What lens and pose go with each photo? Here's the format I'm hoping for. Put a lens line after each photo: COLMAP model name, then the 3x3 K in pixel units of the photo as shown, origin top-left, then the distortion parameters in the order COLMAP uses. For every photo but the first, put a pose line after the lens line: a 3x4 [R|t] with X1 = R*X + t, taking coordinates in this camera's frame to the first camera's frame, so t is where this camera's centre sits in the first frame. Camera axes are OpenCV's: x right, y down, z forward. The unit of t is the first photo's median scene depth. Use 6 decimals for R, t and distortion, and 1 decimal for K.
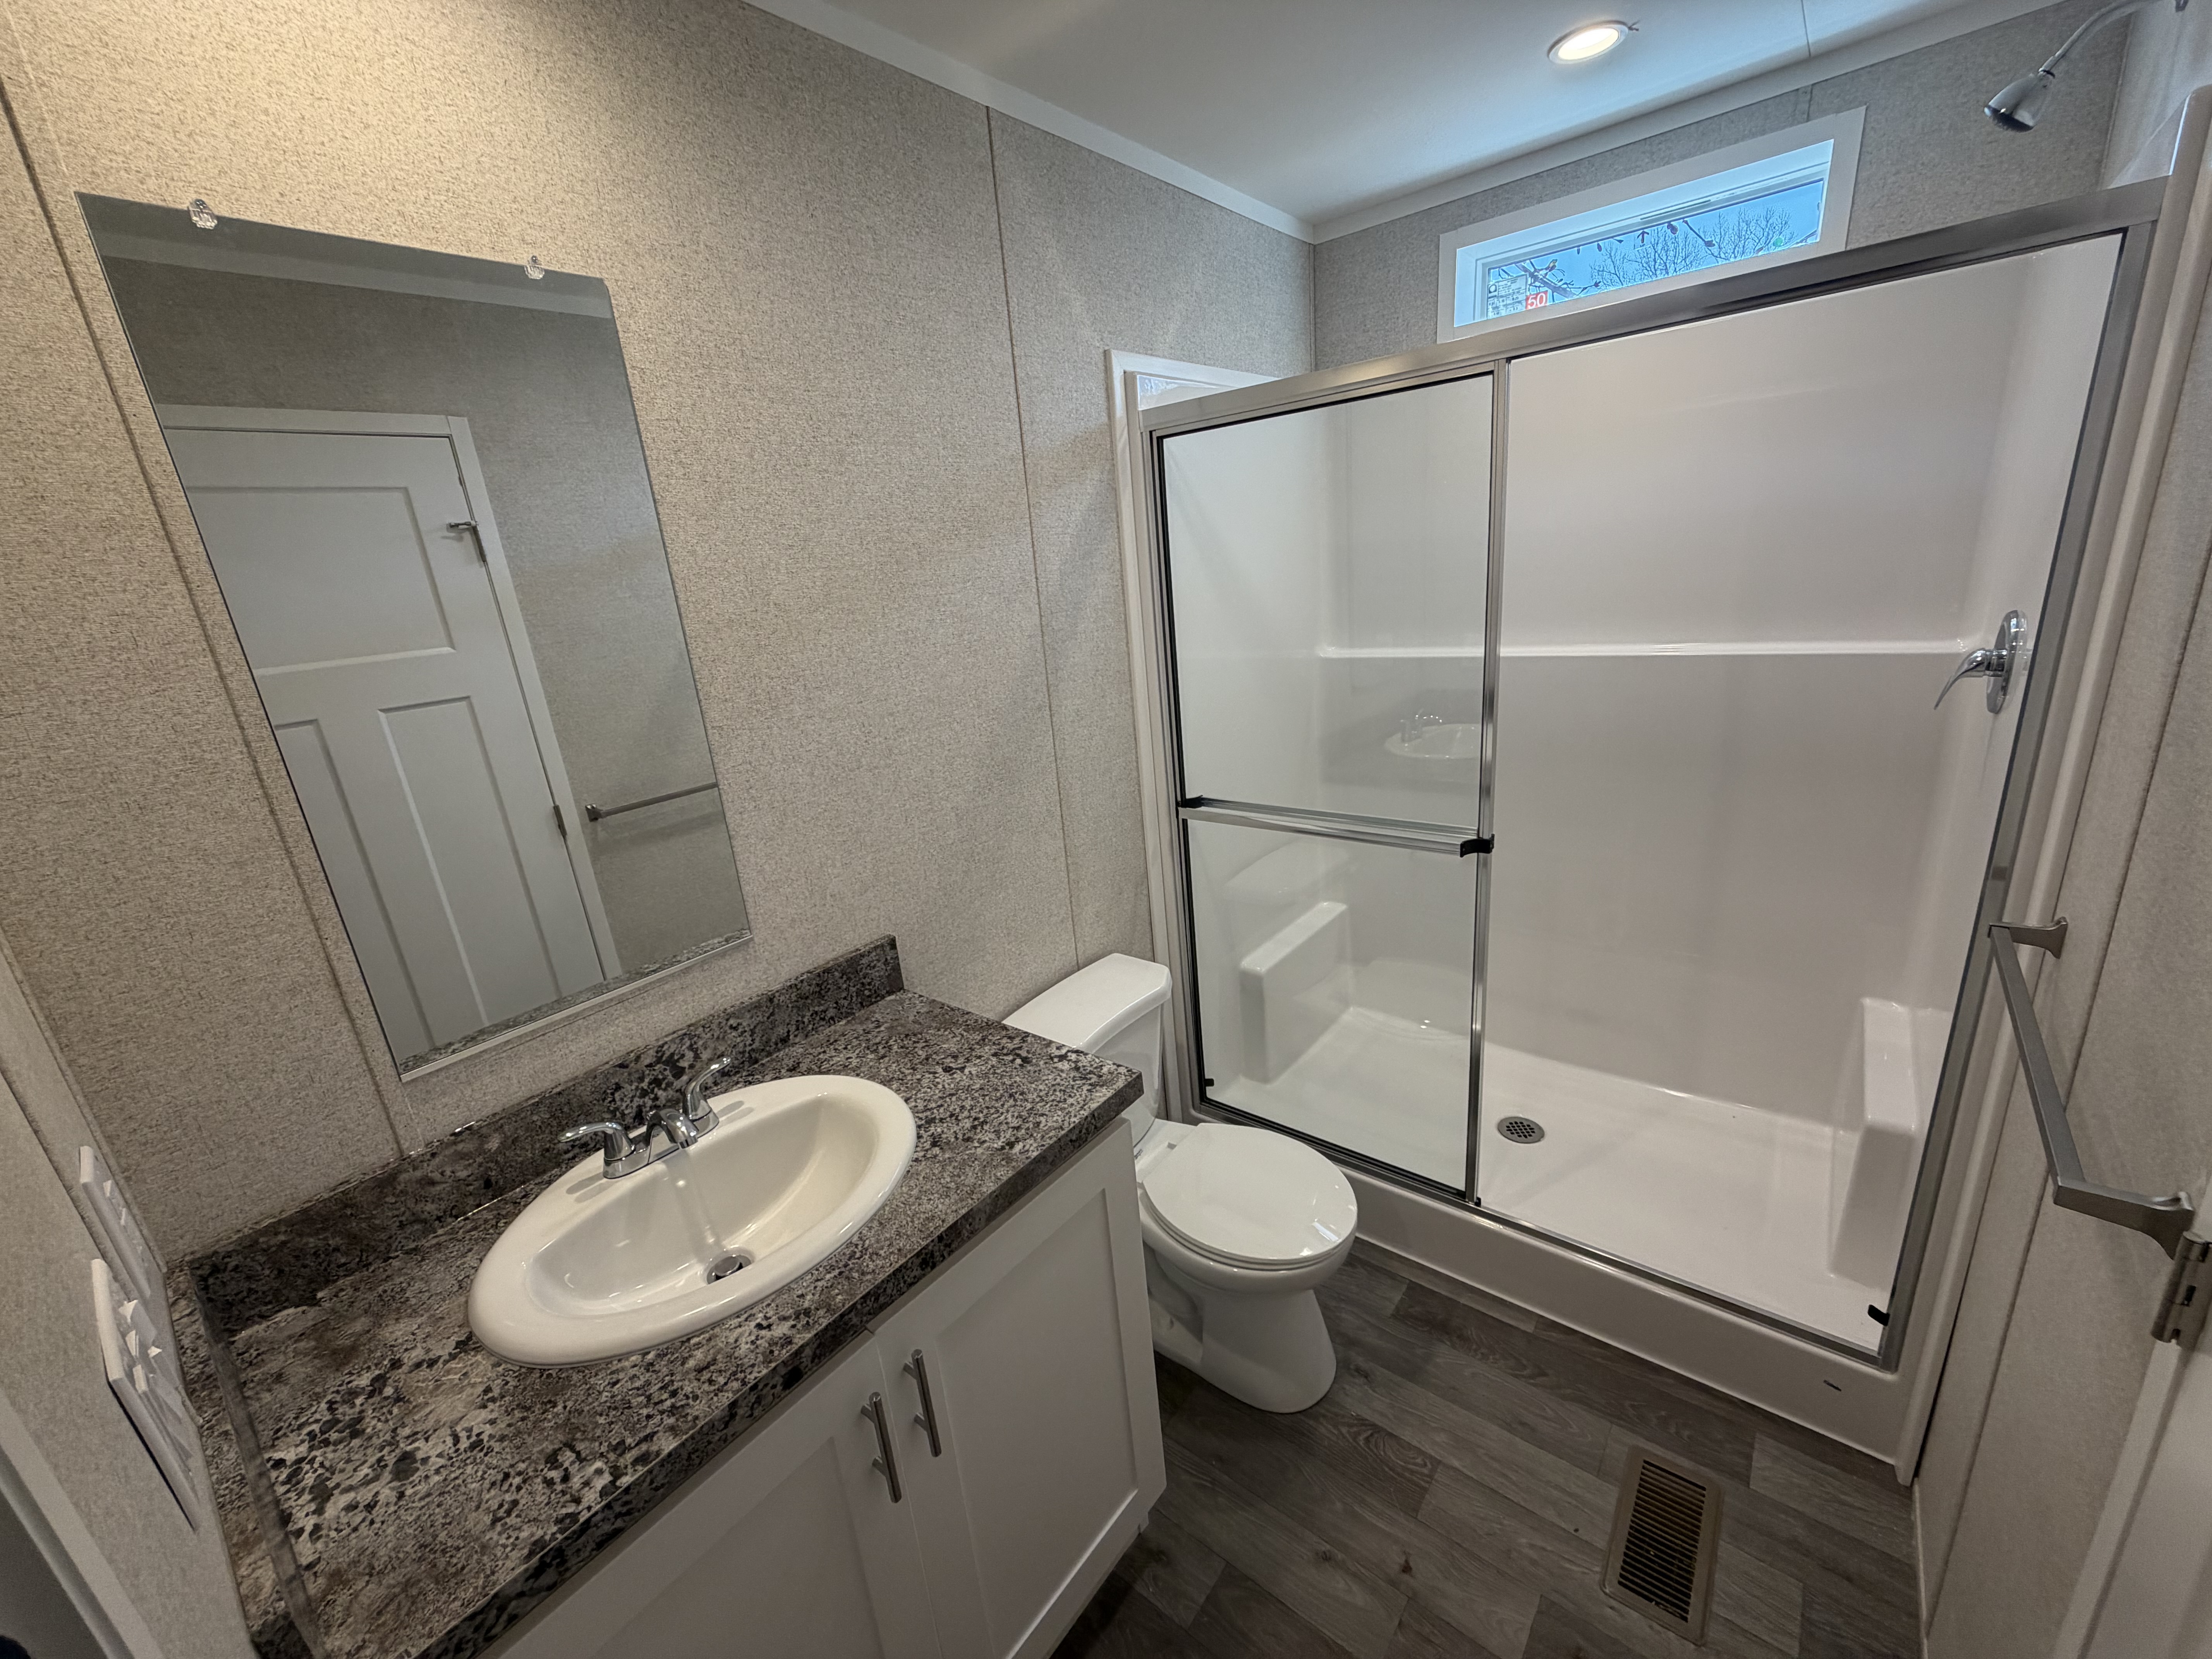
lens RADIAL K [[885.6, 0, 1106.0], [0, 885.6, 829.5], [0, 0, 1]] dist [-0.000240, 0.000191]
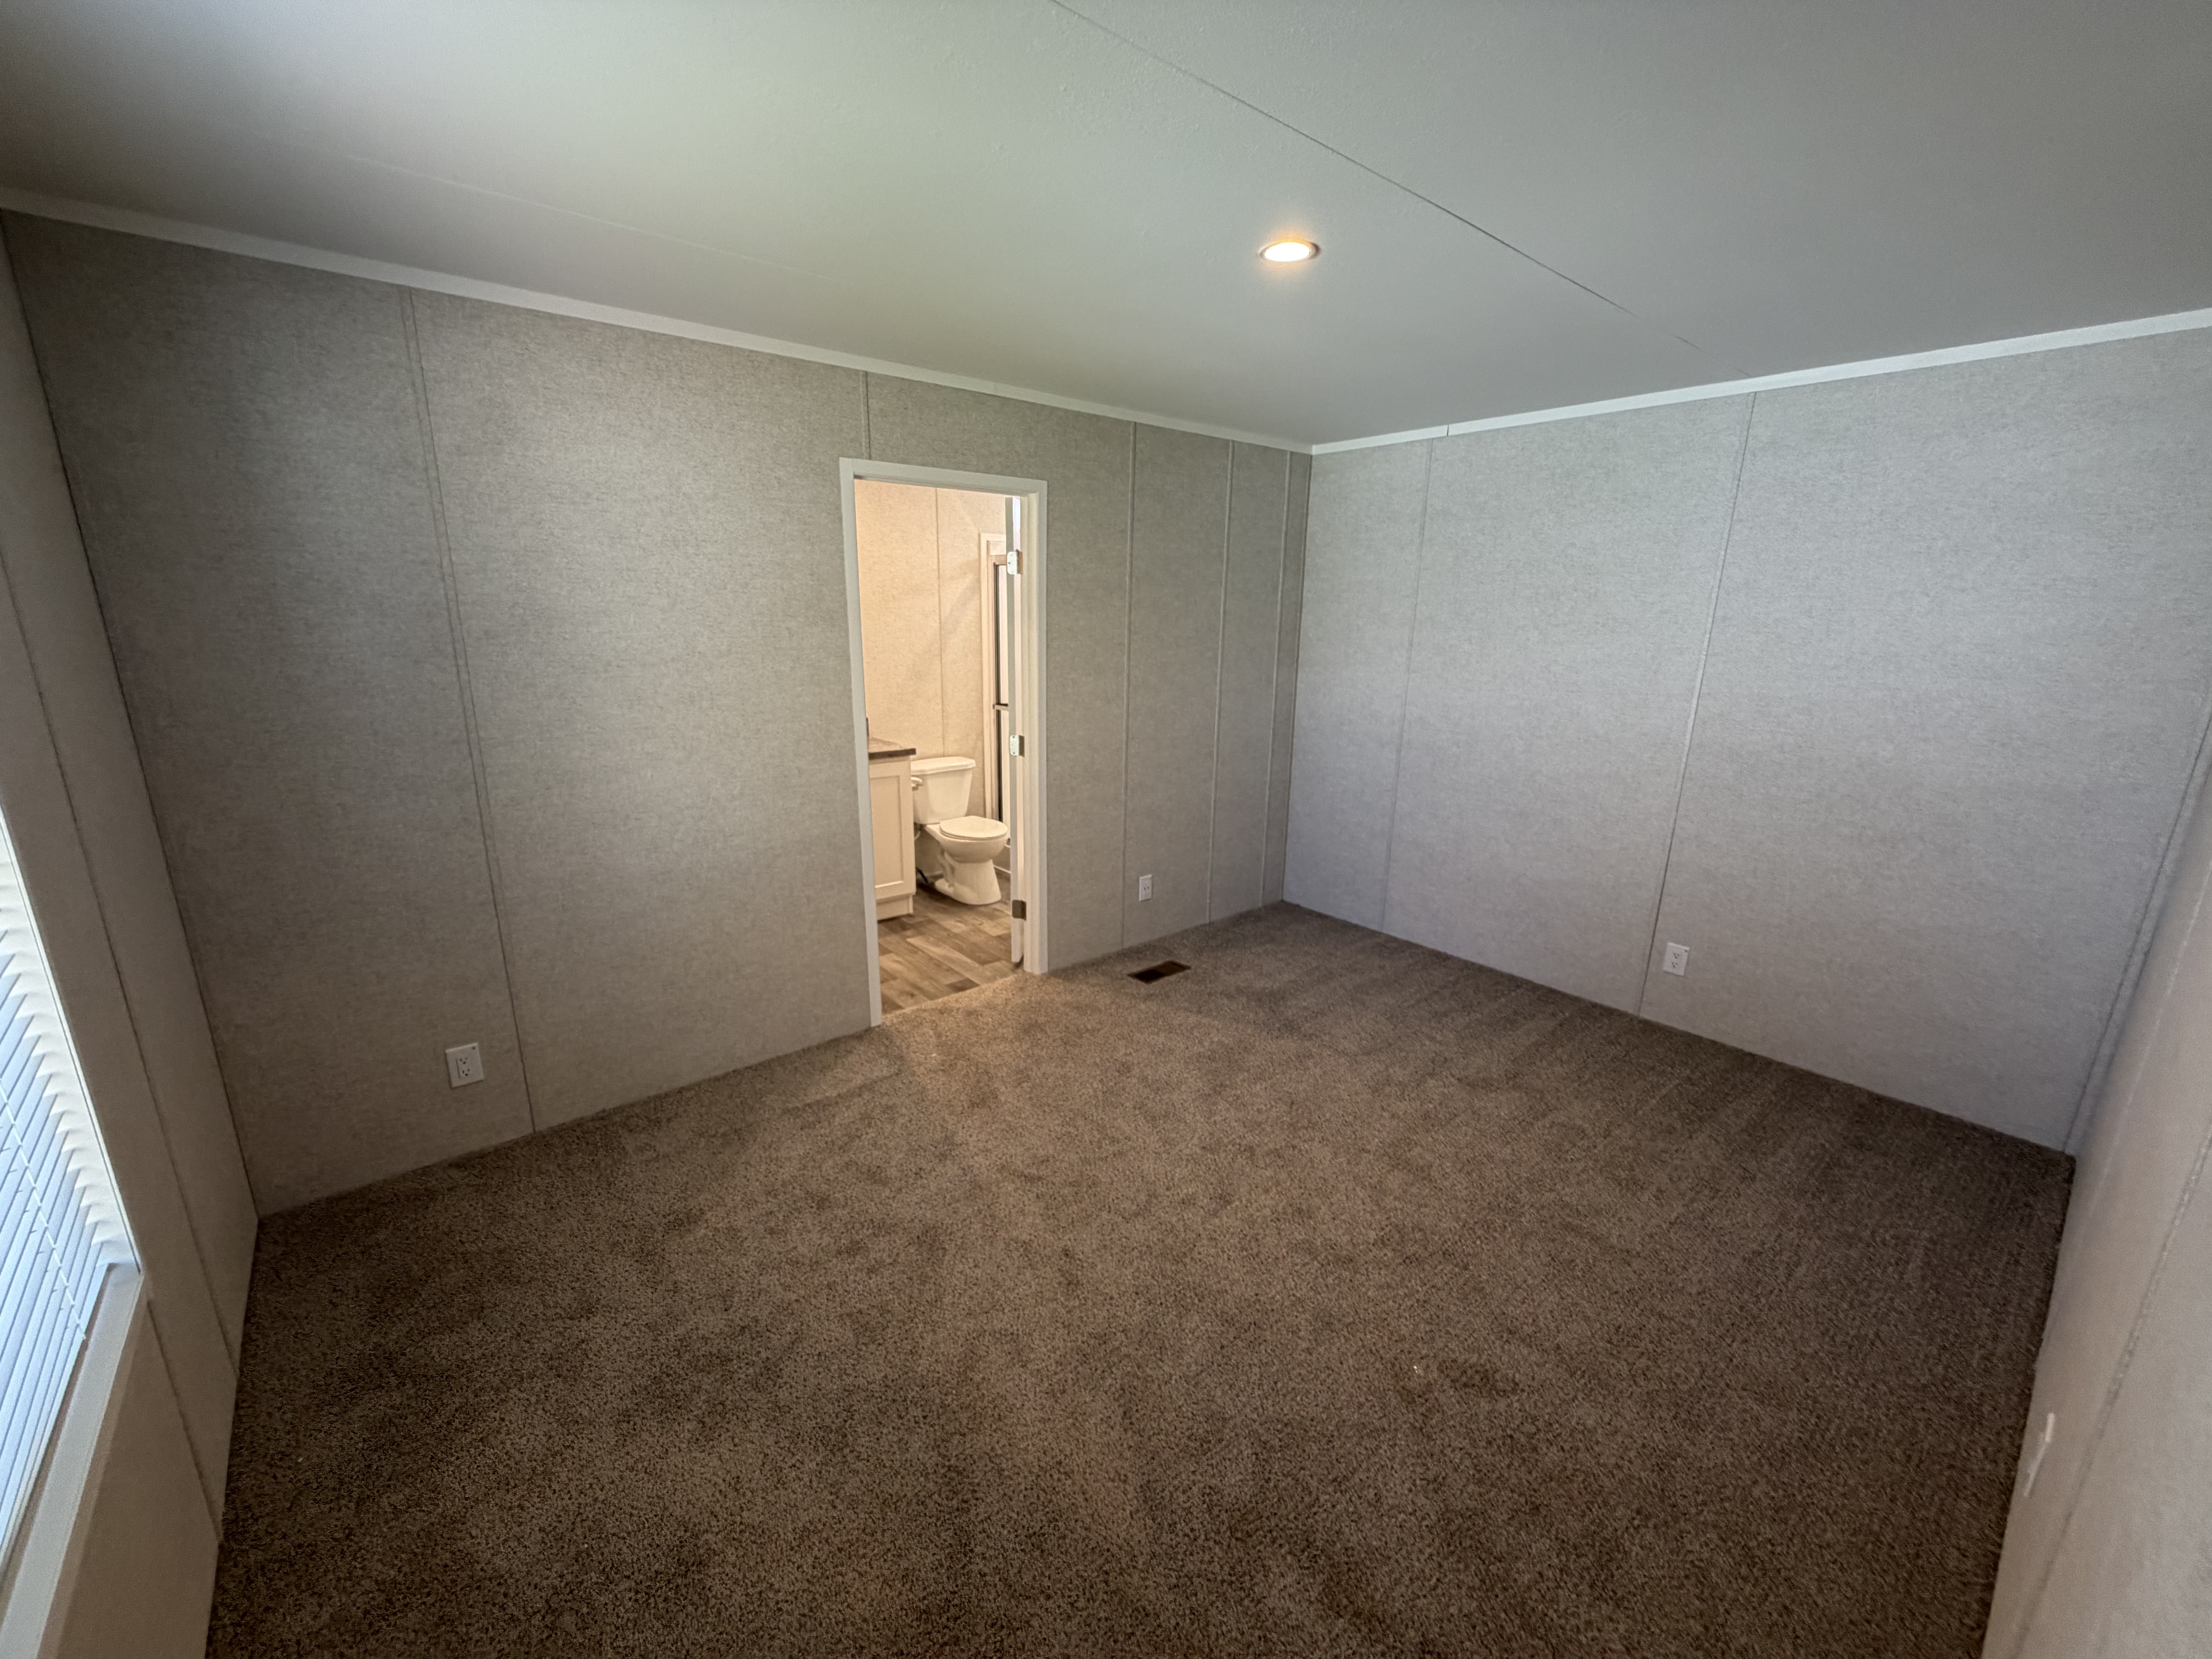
lens RADIAL K [[885.6, 0, 1106.0], [0, 885.6, 829.5], [0, 0, 1]] dist [-0.000240, 0.000191]
pose [[0.976899, 0.146270, -0.155798, 0.904502], [-0.152042, 0.988039, -0.025730, 0.372086], [0.150171, 0.048824, 0.987454, -1.558989]]
